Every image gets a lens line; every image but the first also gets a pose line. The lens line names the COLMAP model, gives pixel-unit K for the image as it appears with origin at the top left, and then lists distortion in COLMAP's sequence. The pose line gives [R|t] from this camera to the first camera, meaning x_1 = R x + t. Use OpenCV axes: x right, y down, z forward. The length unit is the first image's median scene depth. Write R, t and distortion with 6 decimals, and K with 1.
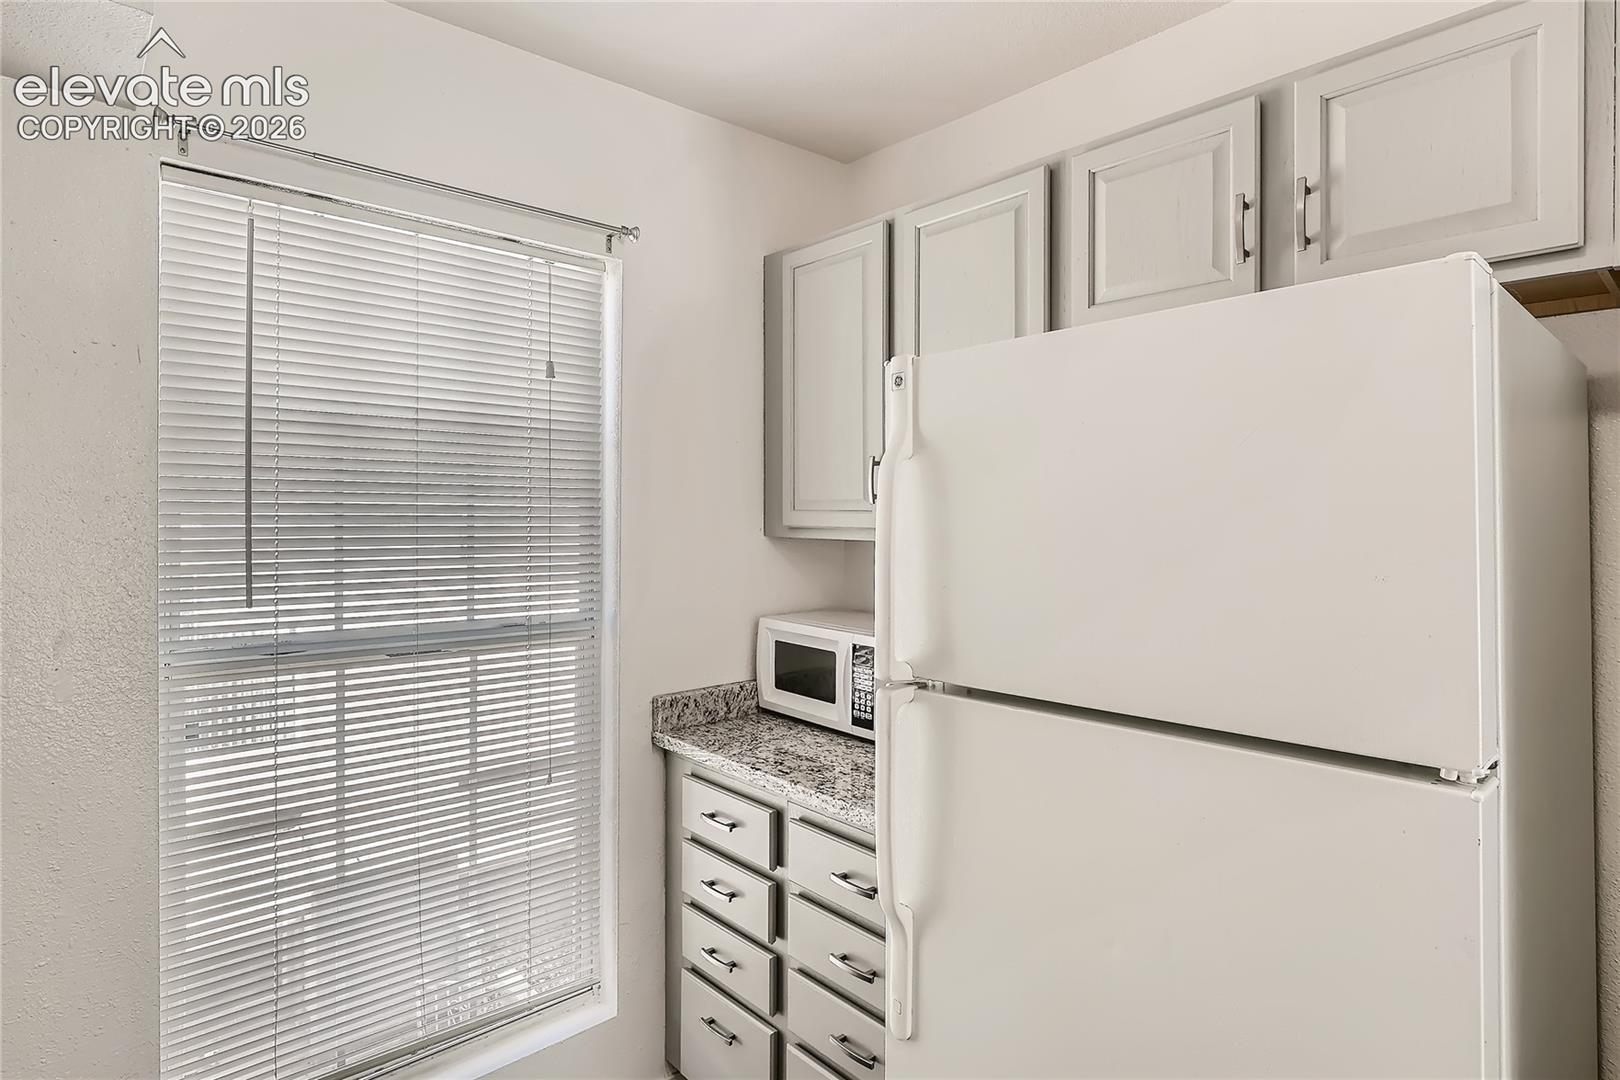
lens RADIAL K [[876.8, 0, 809.4], [0, 876.8, 531.7], [0, 0, 1]] dist [-0.020065, -0.000401]
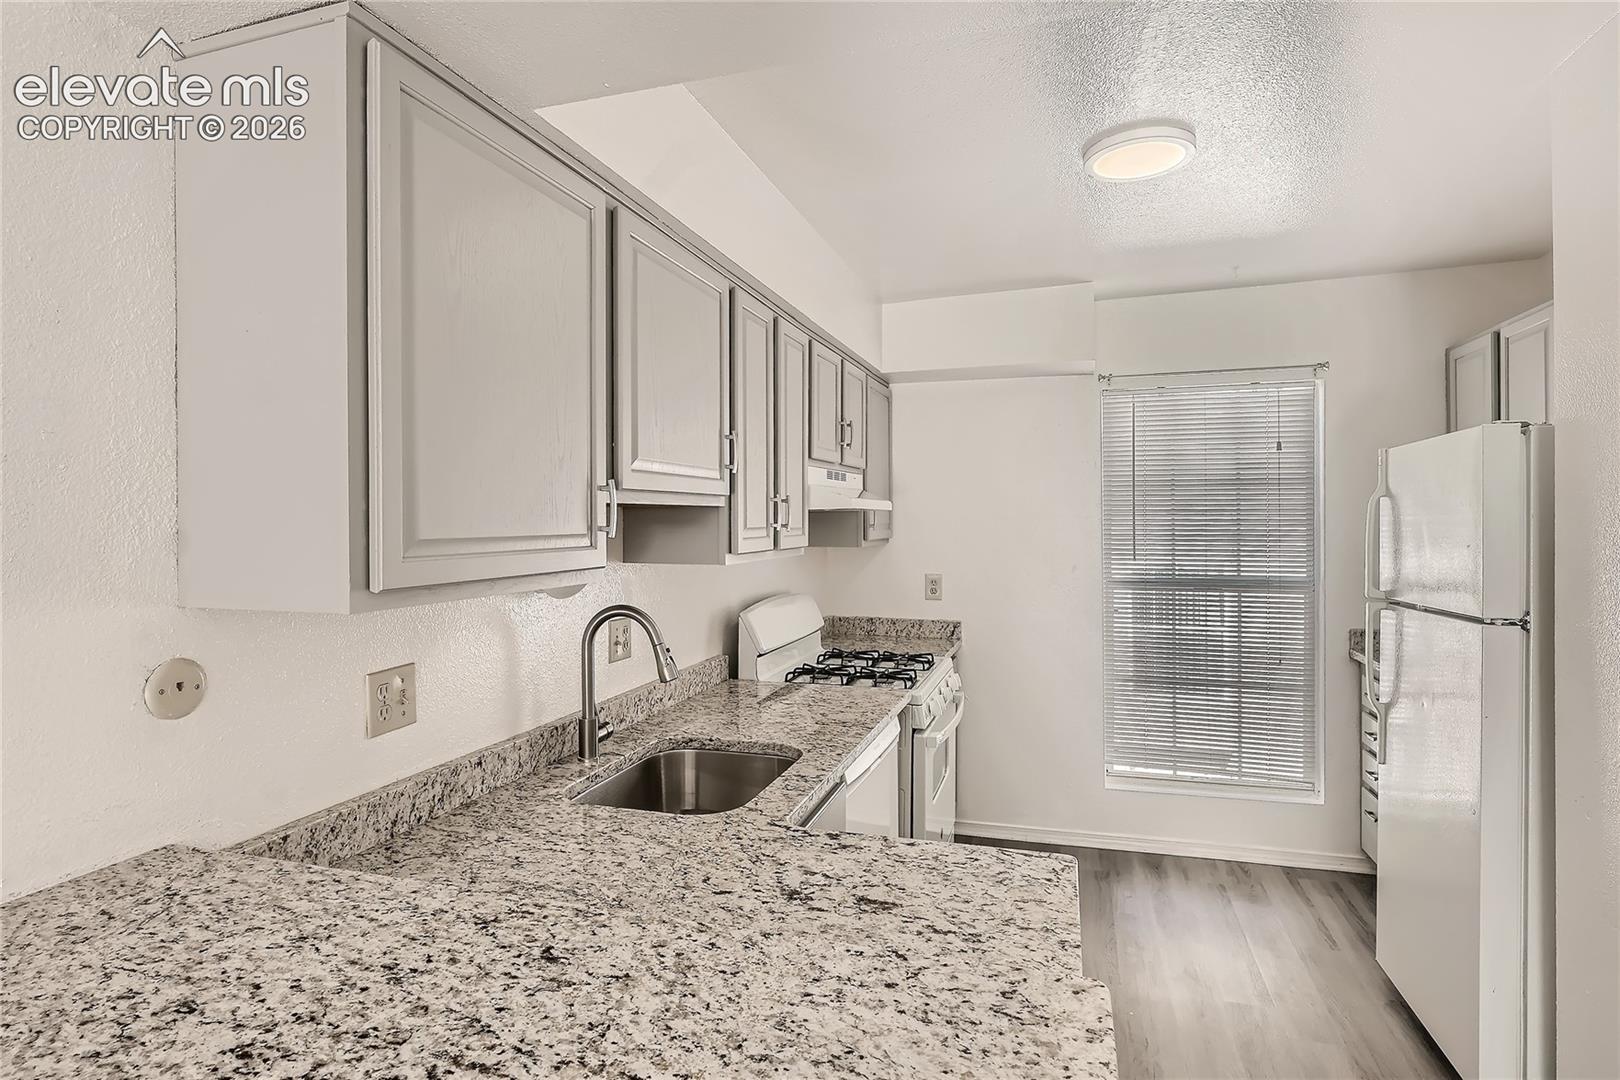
lens RADIAL K [[876.8, 0, 805.8], [0, 876.8, 530.3], [0, 0, 1]] dist [-0.020065, -0.000401]
pose [[0.497085, 0.008967, -0.867655, 0.819524], [-0.005218, 0.999959, 0.007345, -0.010785], [0.867686, 0.000877, 0.497112, -0.814617]]
